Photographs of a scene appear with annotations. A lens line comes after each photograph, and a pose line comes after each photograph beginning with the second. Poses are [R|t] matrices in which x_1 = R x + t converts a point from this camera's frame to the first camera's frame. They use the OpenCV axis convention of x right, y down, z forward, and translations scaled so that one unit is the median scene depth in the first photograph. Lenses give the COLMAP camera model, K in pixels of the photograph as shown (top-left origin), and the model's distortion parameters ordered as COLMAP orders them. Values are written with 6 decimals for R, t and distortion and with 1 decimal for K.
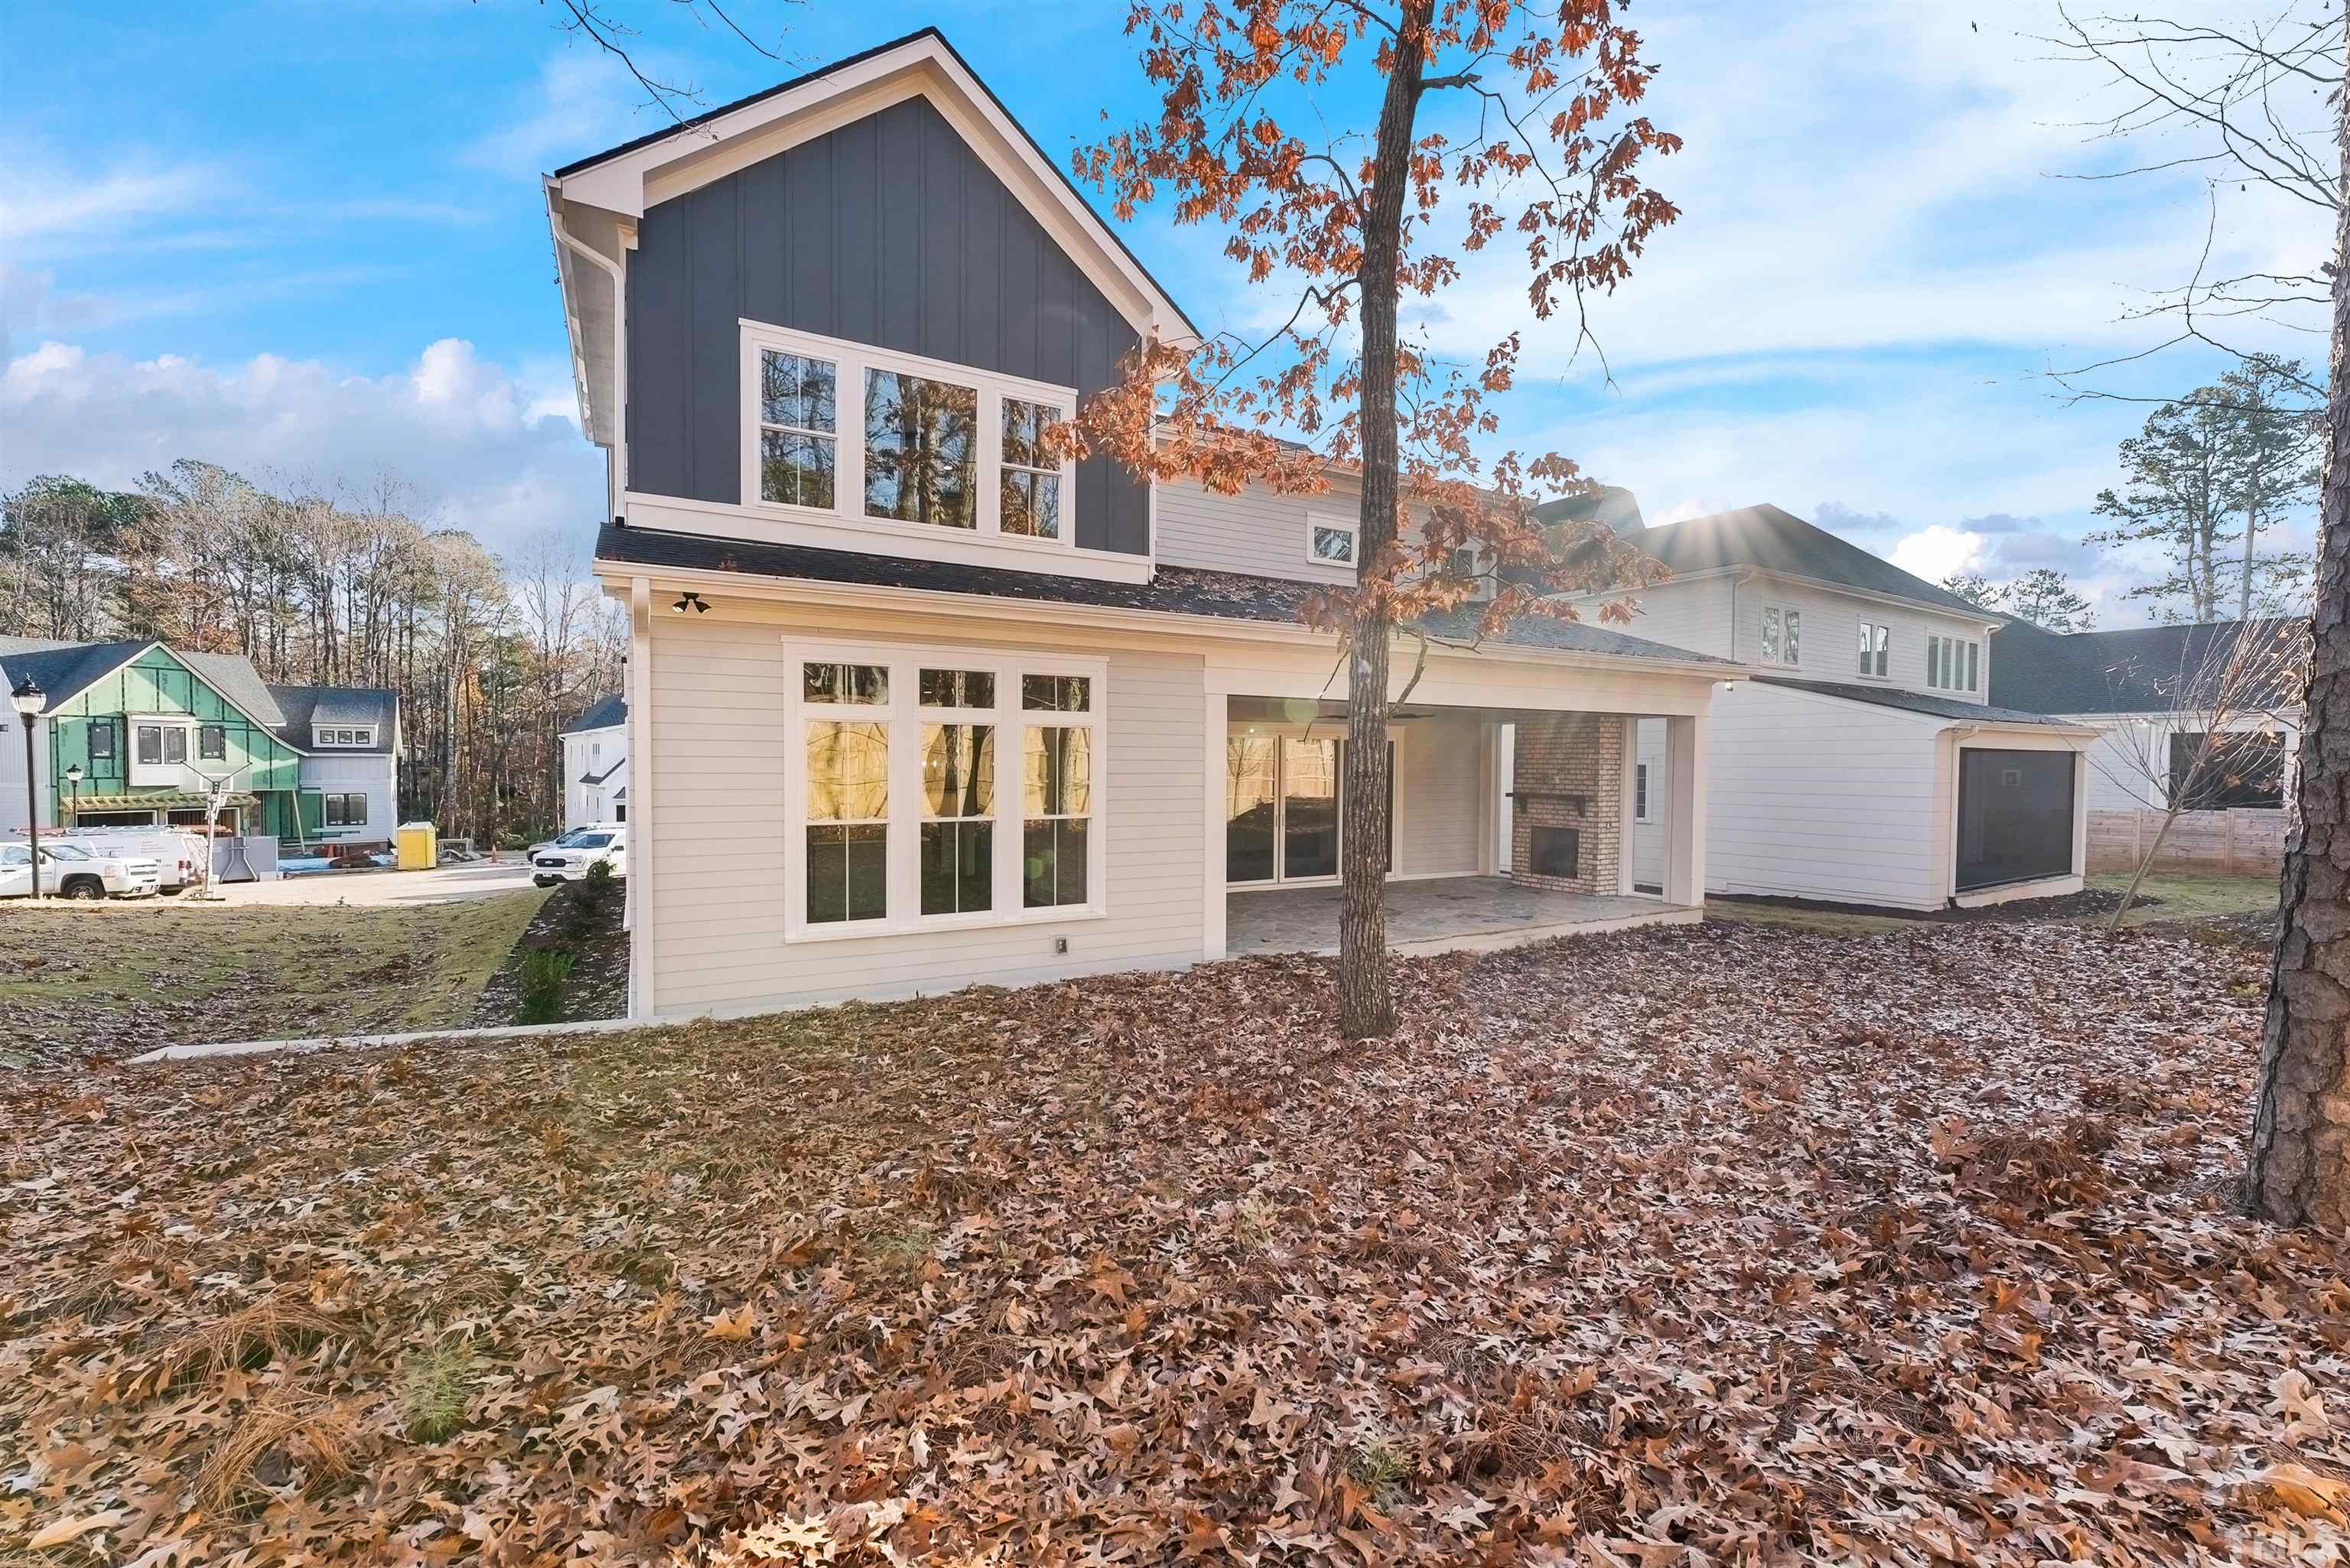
lens RADIAL K [[950.1, 0, 1173.2], [0, 950.1, 773.5], [0, 0, 1]] dist [0.000747, -0.000018]
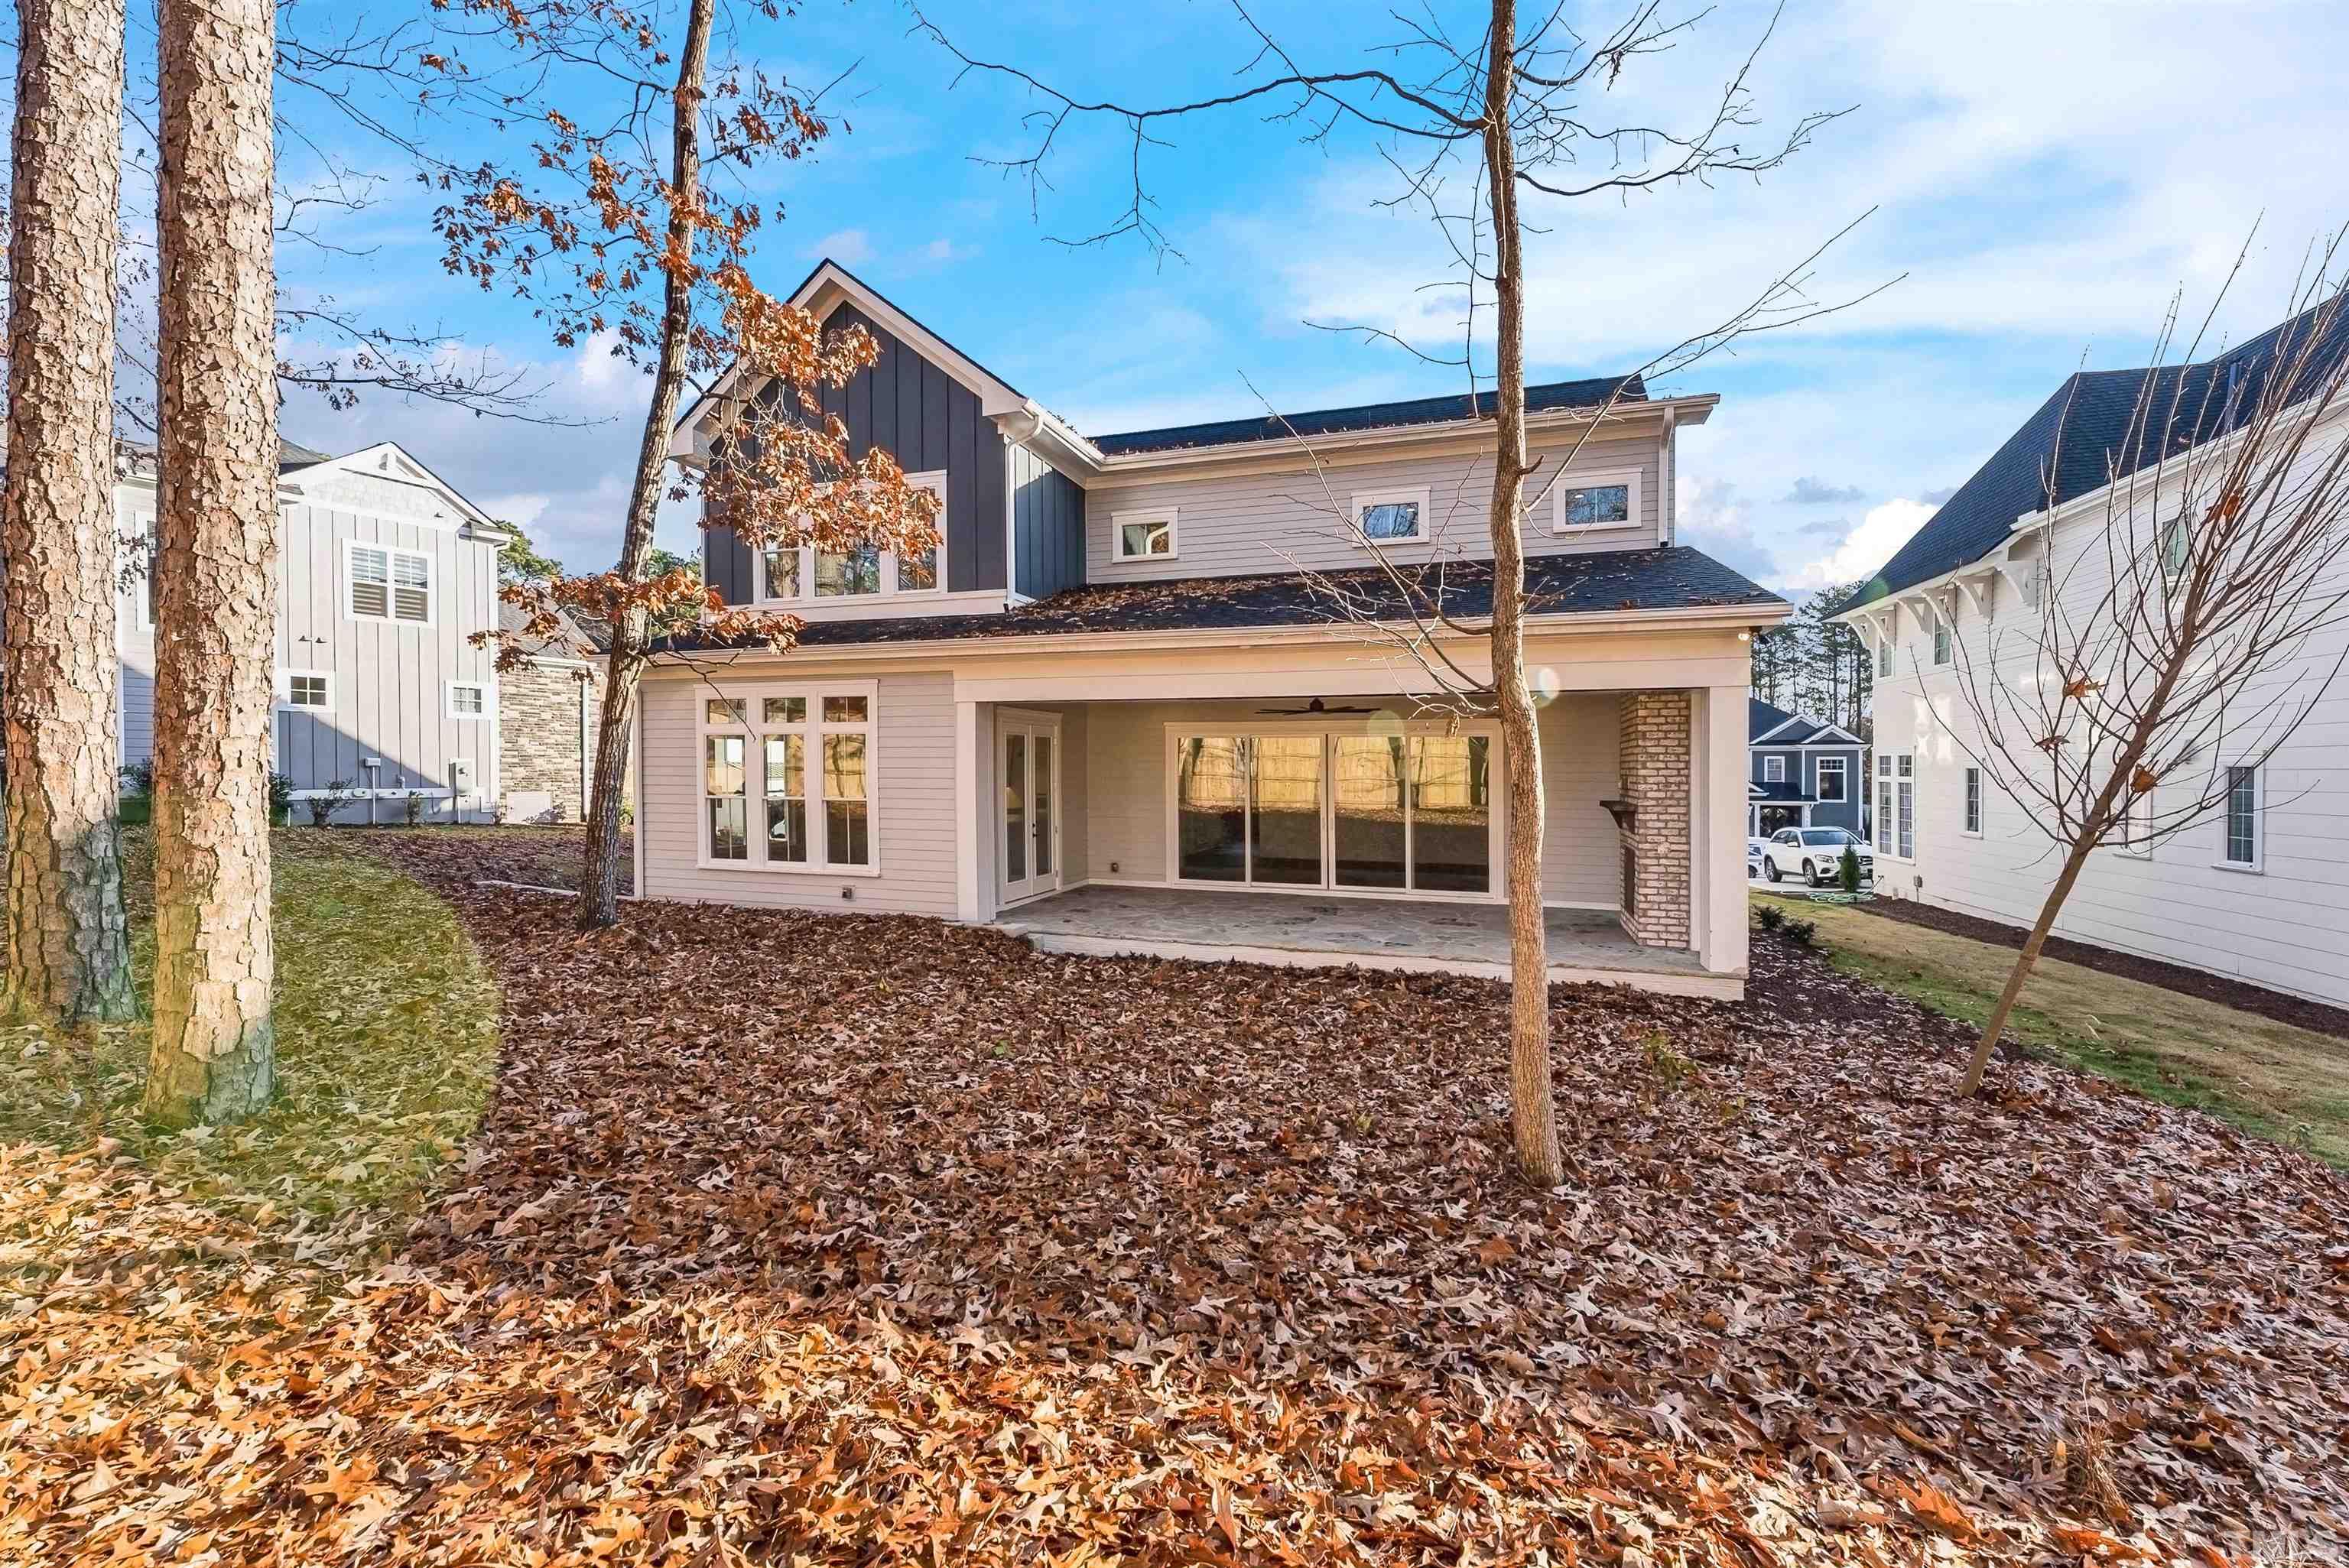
lens RADIAL K [[949.7, 0, 1172.7], [0, 949.7, 773.5], [0, 0, 1]] dist [0.000747, -0.000018]
pose [[0.664281, 0.007770, -0.747443, 1.207107], [-0.019672, 0.999781, -0.007090, 0.009747], [0.747224, 0.019414, 0.664288, 0.440380]]
